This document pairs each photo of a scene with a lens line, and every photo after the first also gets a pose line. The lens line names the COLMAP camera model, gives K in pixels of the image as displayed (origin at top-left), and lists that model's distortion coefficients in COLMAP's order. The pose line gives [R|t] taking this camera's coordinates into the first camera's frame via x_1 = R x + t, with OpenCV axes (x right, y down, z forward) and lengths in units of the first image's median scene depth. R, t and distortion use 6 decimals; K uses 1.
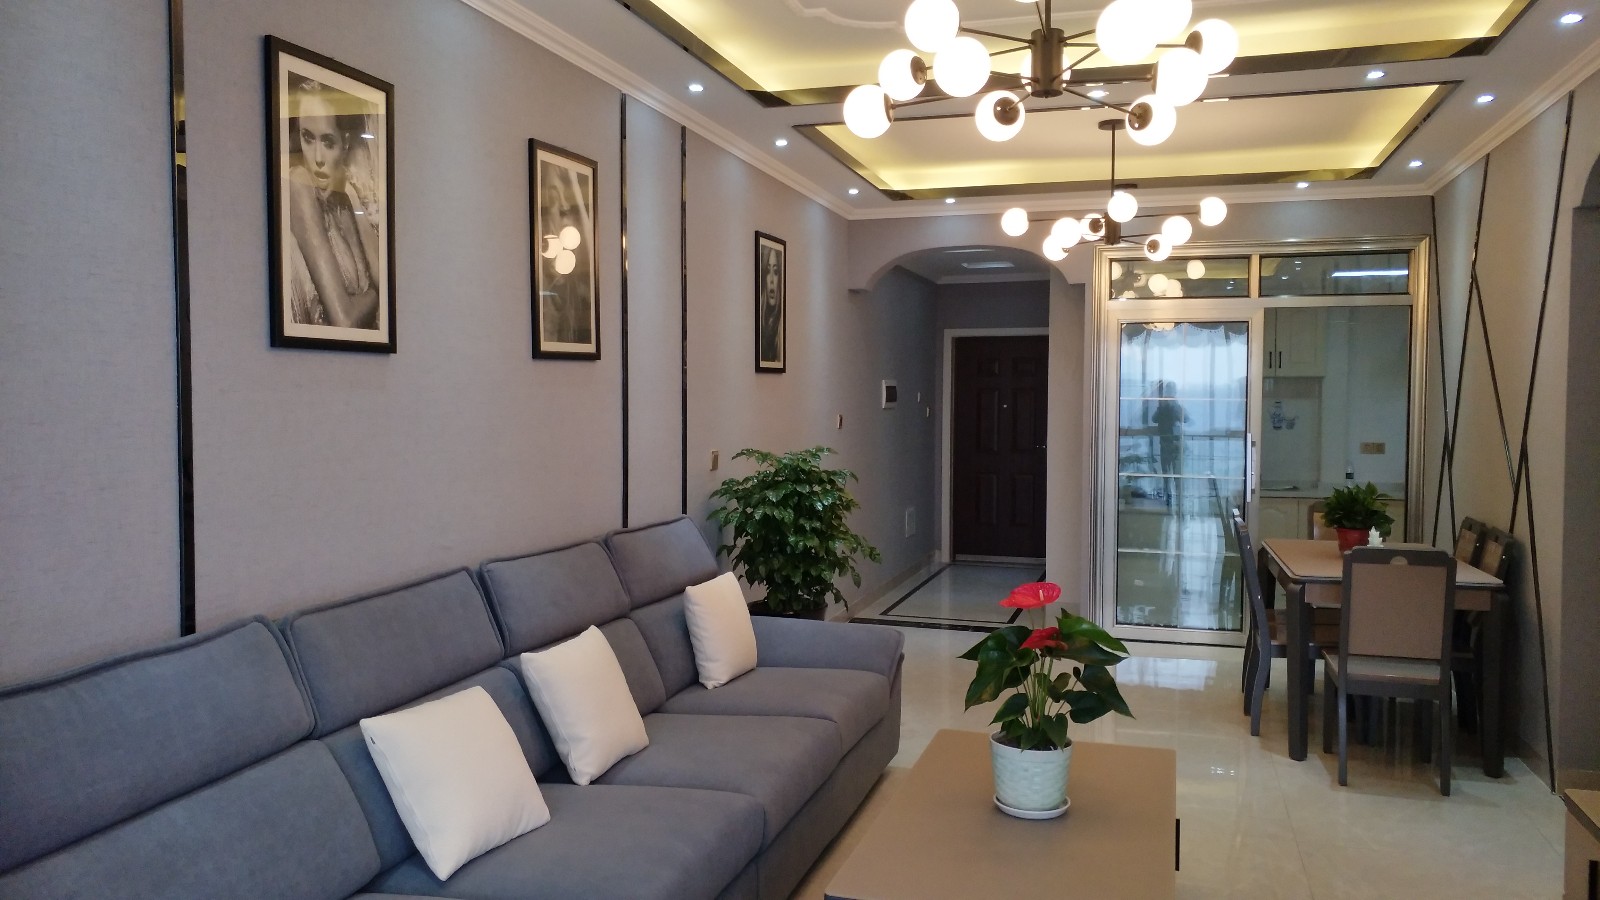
lens RADIAL K [[1208.3, 0, 801.5], [0, 1208.3, 452.9], [0, 0, 1]] dist [0.034049, -0.012159]
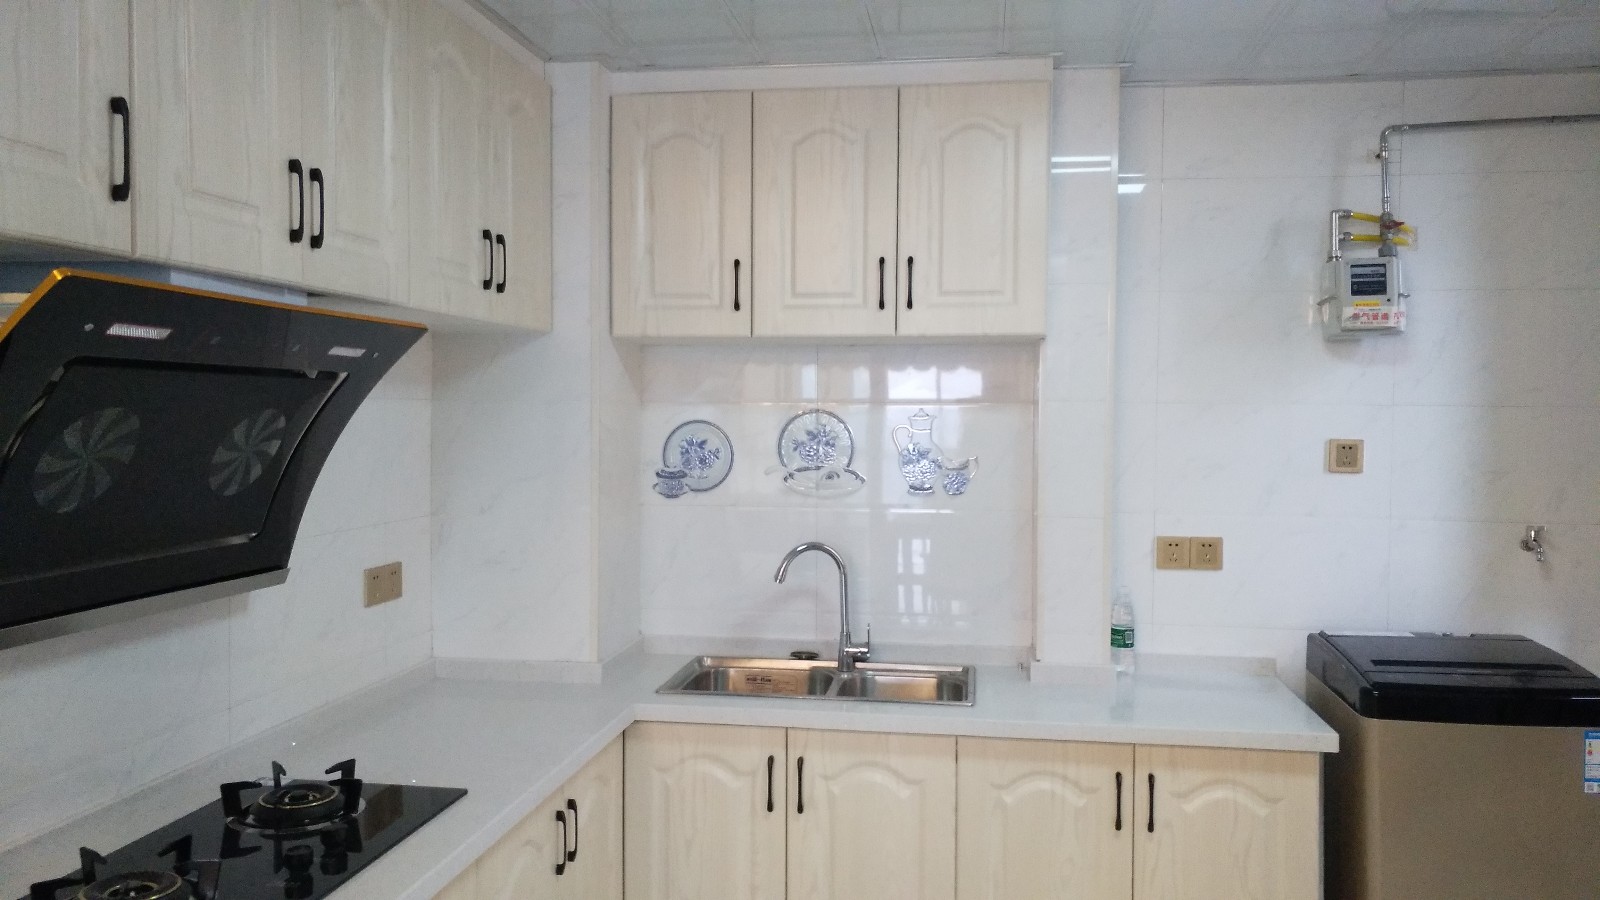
lens RADIAL K [[1208.3, 0, 783.9], [0, 1208.3, 451.1], [0, 0, 1]] dist [0.034049, -0.012159]
pose [[0.987882, -0.008342, 0.154982, 0.310043], [0.009002, 0.999953, -0.003560, -0.031526], [-0.154945, 0.004912, 0.987911, 0.690319]]
